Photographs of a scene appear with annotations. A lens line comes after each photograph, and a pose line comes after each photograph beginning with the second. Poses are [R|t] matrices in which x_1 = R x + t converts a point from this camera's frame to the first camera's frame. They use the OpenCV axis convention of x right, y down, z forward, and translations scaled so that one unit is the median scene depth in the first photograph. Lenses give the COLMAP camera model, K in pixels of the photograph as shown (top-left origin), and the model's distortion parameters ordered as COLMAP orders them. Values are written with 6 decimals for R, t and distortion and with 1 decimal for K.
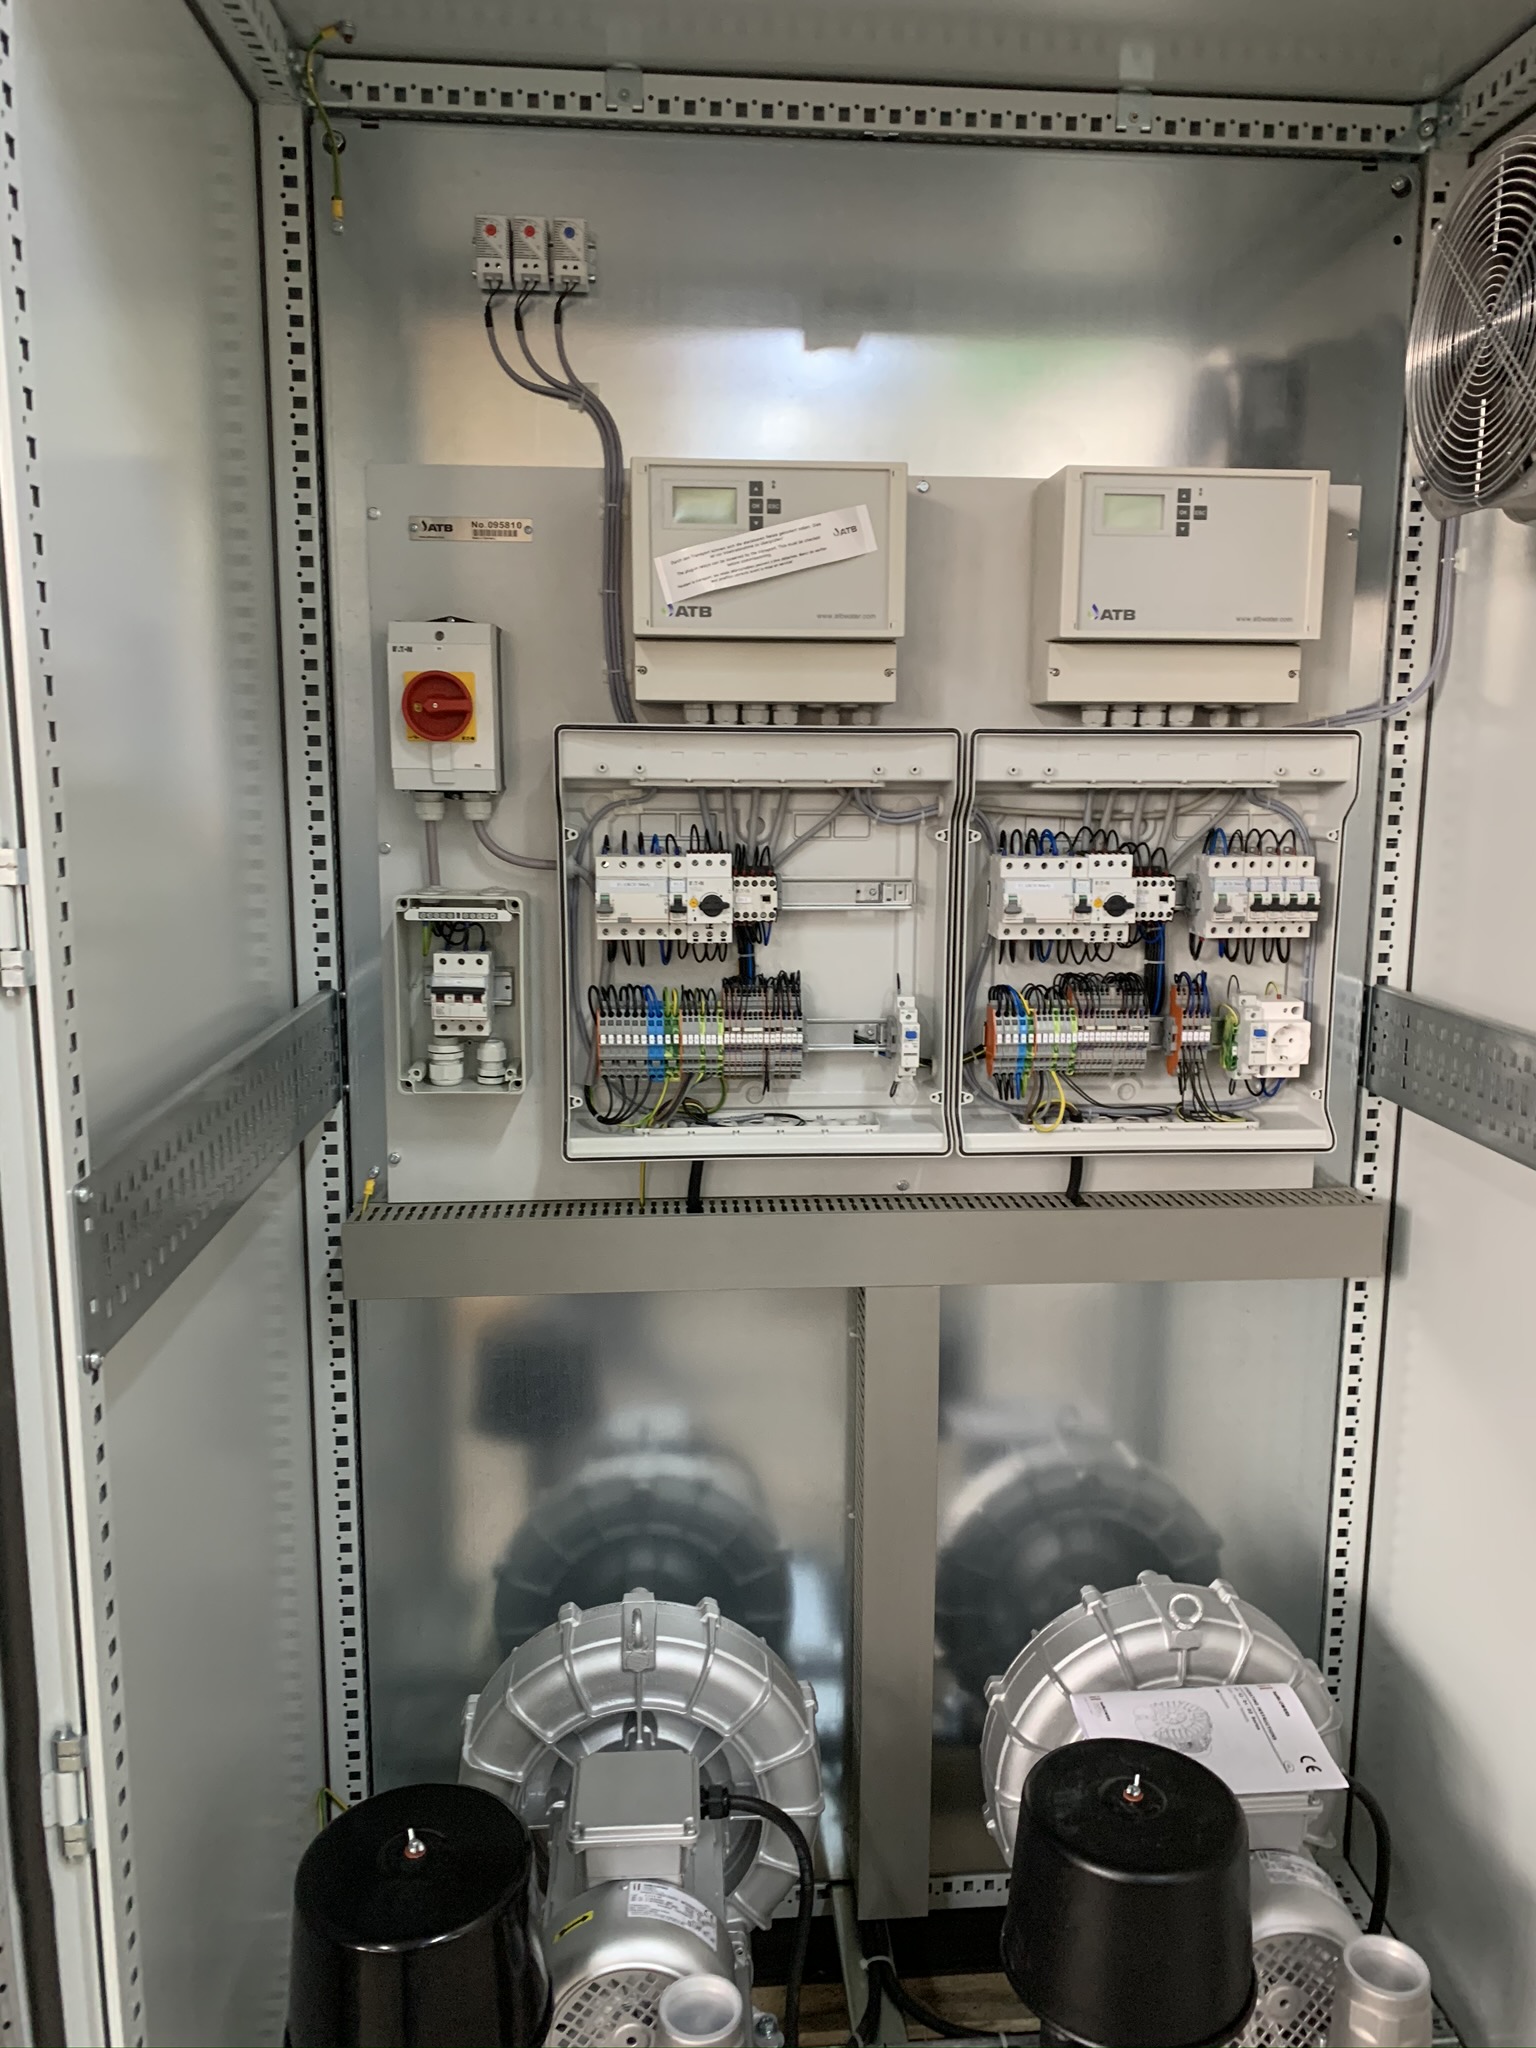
lens RADIAL K [[1572.3, 0, 775.0], [0, 1572.3, 1023.6], [0, 0, 1]] dist [0.006588, 0.001891]
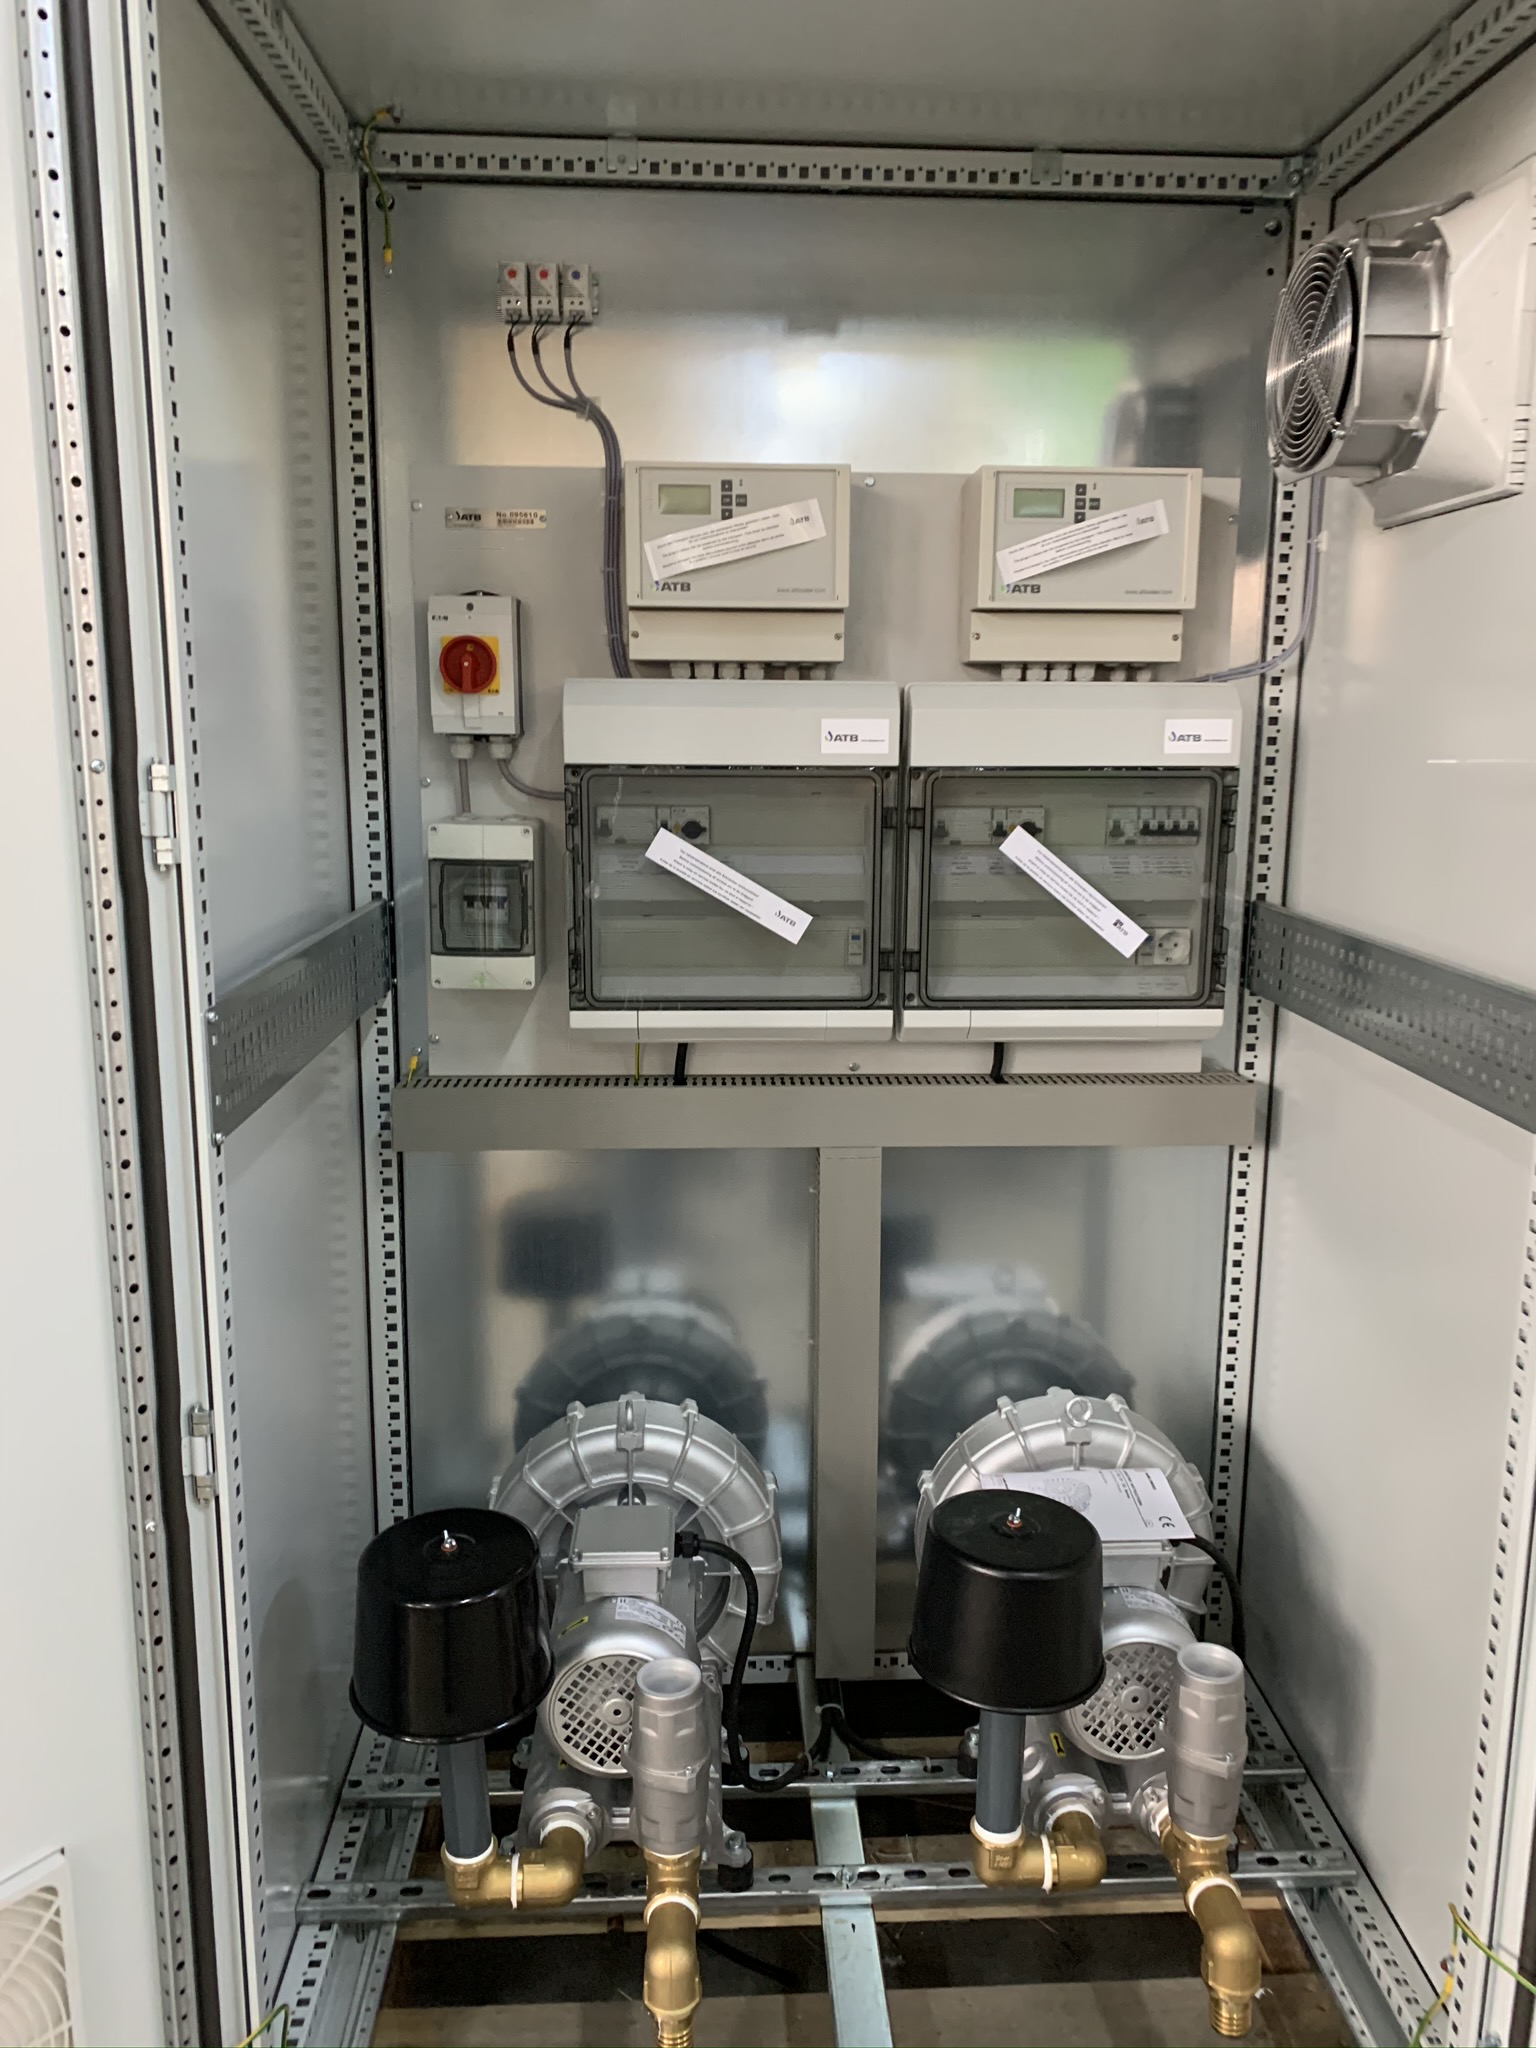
lens RADIAL K [[1572.3, 0, 763.0], [0, 1572.3, 1021.0], [0, 0, 1]] dist [0.006588, 0.001891]
pose [[0.999516, 0.006354, -0.030462, 0.052386], [-0.005666, 0.999728, 0.022638, 0.045408], [0.030598, -0.022454, 0.999280, -0.217873]]
